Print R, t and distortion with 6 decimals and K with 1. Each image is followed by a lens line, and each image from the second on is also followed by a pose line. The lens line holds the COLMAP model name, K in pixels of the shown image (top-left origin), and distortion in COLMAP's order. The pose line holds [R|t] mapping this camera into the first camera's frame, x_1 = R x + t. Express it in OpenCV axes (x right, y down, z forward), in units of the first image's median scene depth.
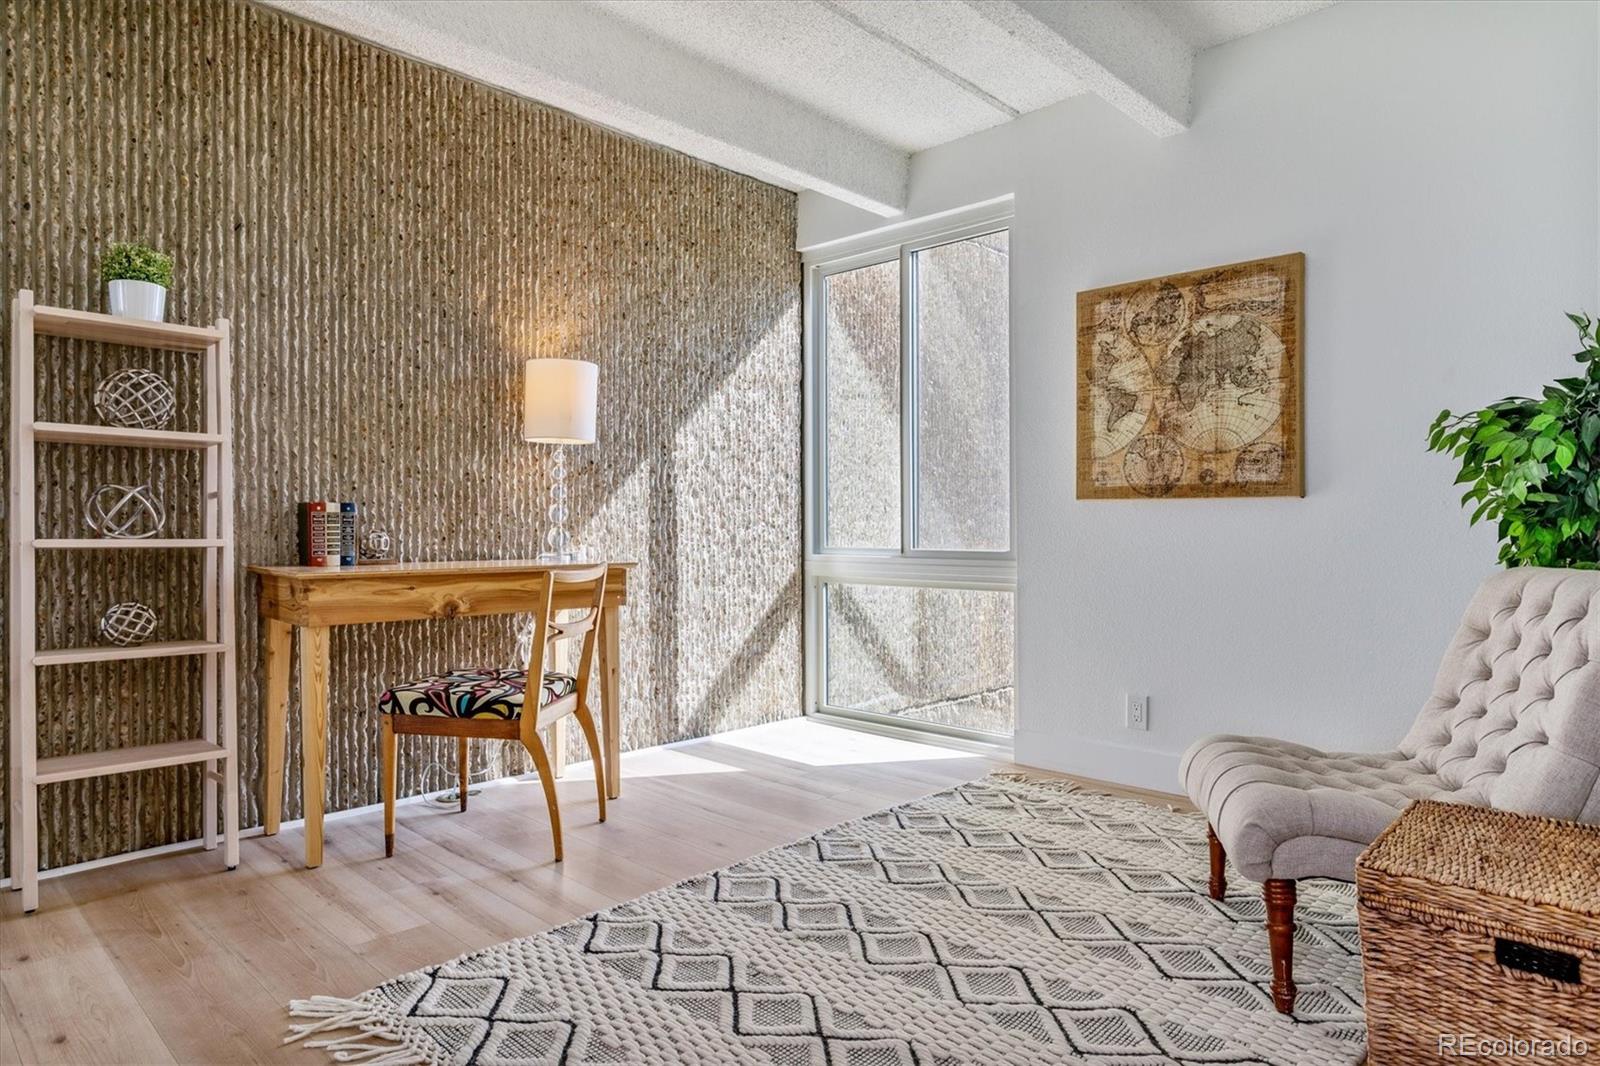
lens RADIAL K [[970.6, 0, 800.0], [0, 970.6, 533.0], [0, 0, 1]] dist [-0.022179, 0.000148]
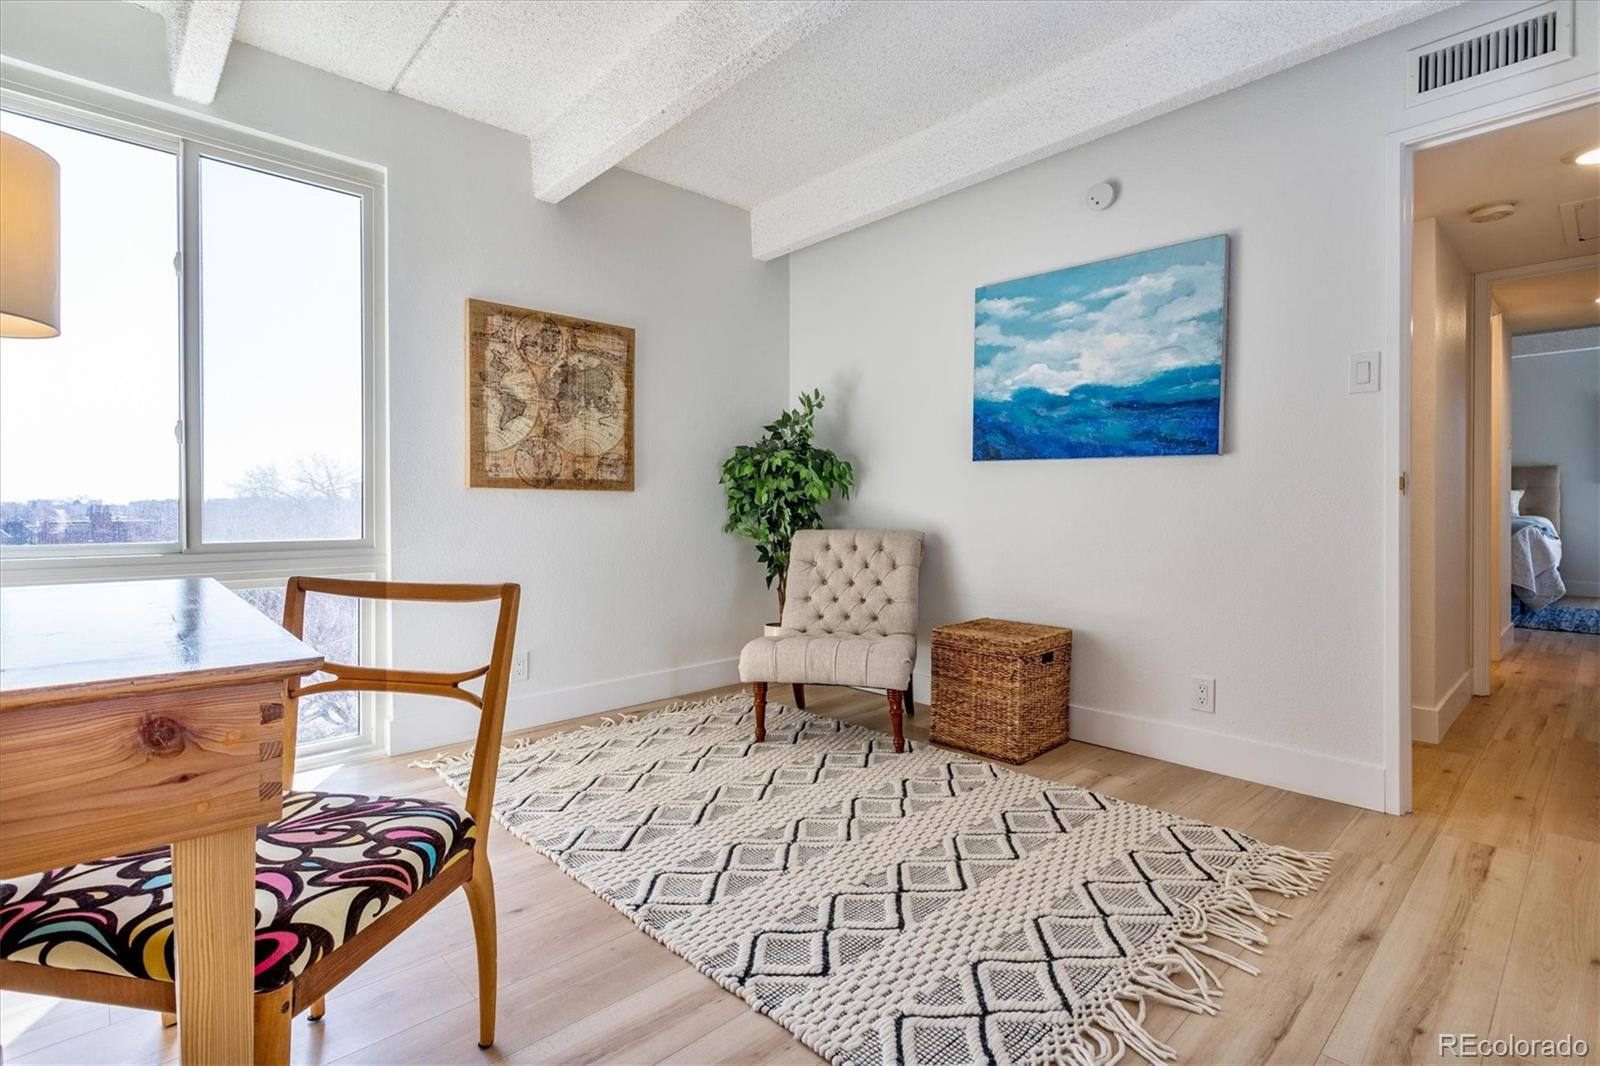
lens RADIAL K [[778.7, 0, 803.8], [0, 778.7, 507.5], [0, 0, 1]] dist [-0.003383, 0.000011]
pose [[0.015973, 0.002923, 0.999868, -0.638323], [0.011398, 0.999930, -0.003105, -0.005612], [-0.999807, 0.011446, 0.015938, 0.665303]]
